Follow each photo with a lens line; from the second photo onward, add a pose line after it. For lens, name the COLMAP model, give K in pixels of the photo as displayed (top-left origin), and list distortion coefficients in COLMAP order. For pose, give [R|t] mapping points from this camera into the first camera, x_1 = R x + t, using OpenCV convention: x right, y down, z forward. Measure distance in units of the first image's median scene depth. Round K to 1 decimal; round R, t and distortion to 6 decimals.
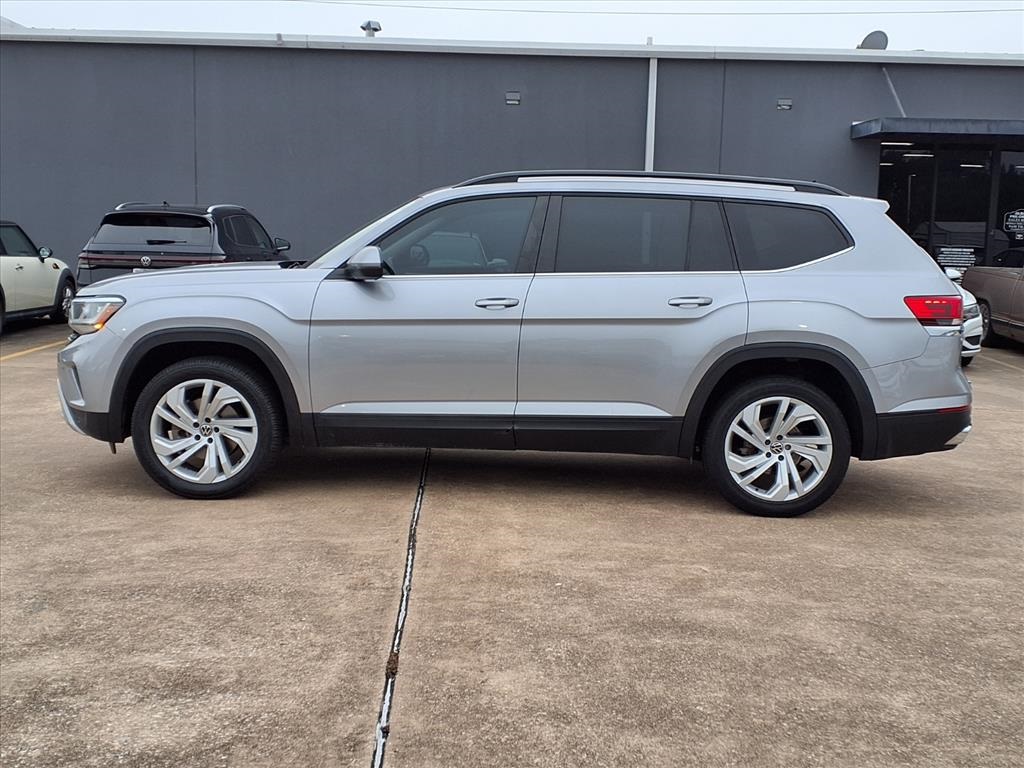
lens RADIAL K [[1209.5, 0, 512.0], [0, 1209.5, 384.0], [0, 0, 1]] dist [0.165225, -0.517791]
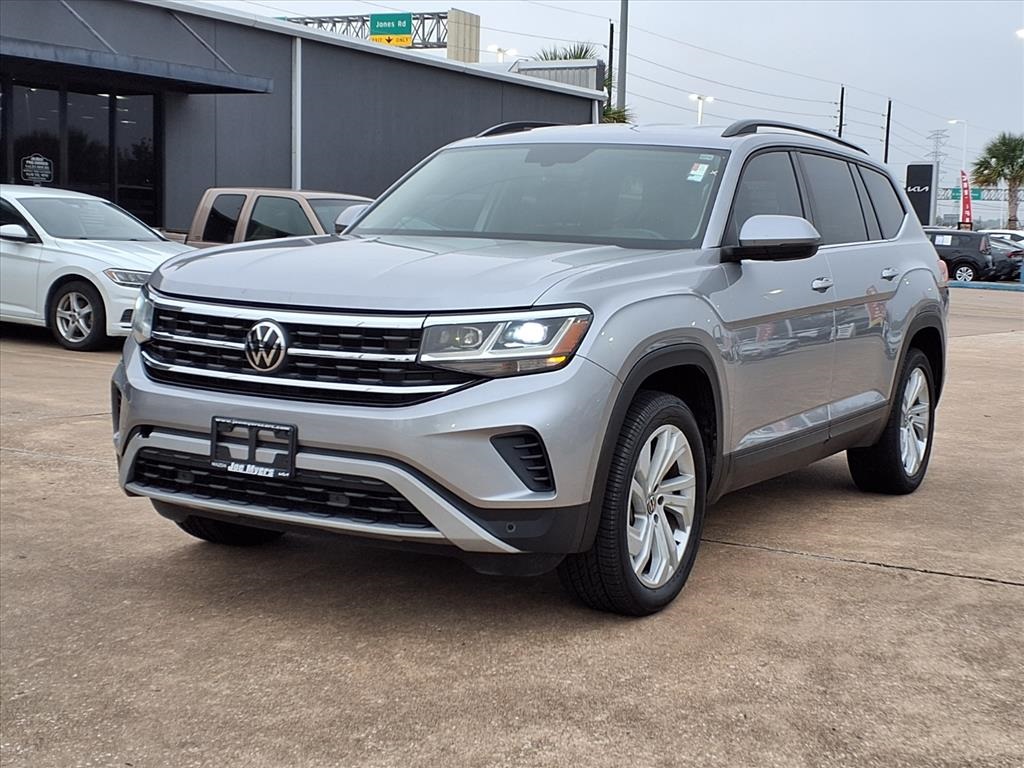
lens RADIAL K [[1479.0, 0, 512.0], [0, 1479.0, 384.0], [0, 0, 1]] dist [0.290192, -1.081397]
pose [[0.496544, -0.101095, 0.862104, -1.034739], [0.087658, 0.993957, 0.066069, -0.090259], [-0.863574, 0.042764, 0.502406, 0.721586]]
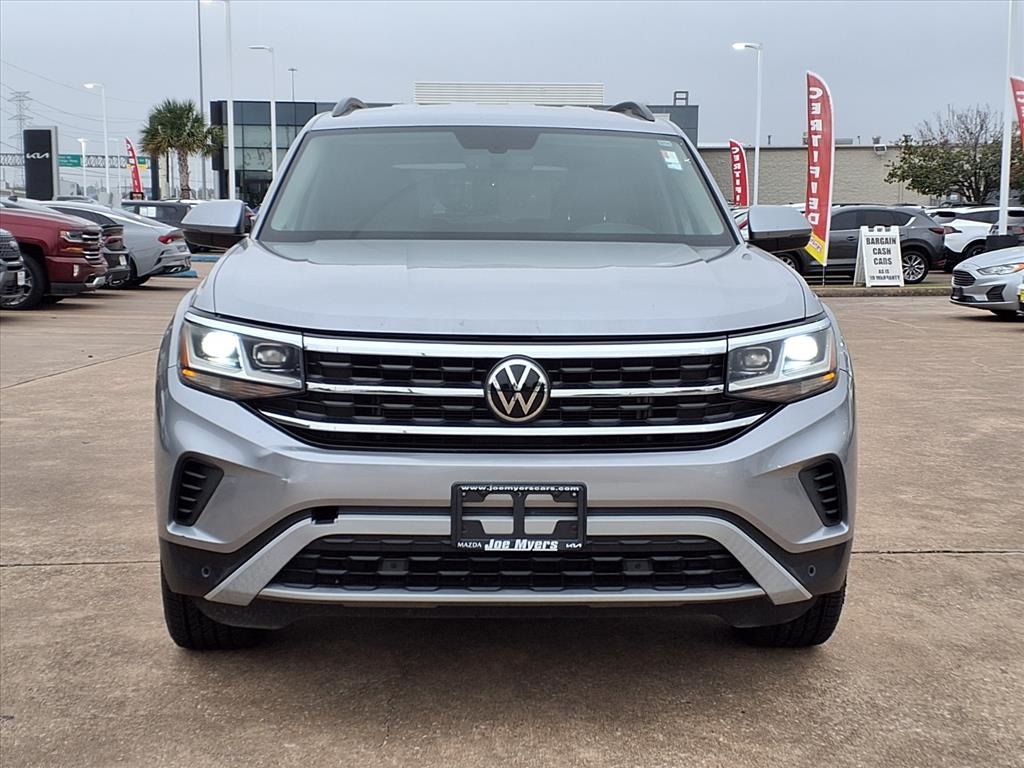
lens RADIAL K [[1546.4, 0, 512.0], [0, 1546.4, 384.0], [0, 0, 1]] dist [0.294152, -0.984122]
pose [[-0.056391, -0.135172, 0.989216, -1.066166], [0.115163, 0.983299, 0.140928, -0.164561], [-0.991745, 0.121868, -0.039883, 1.257722]]
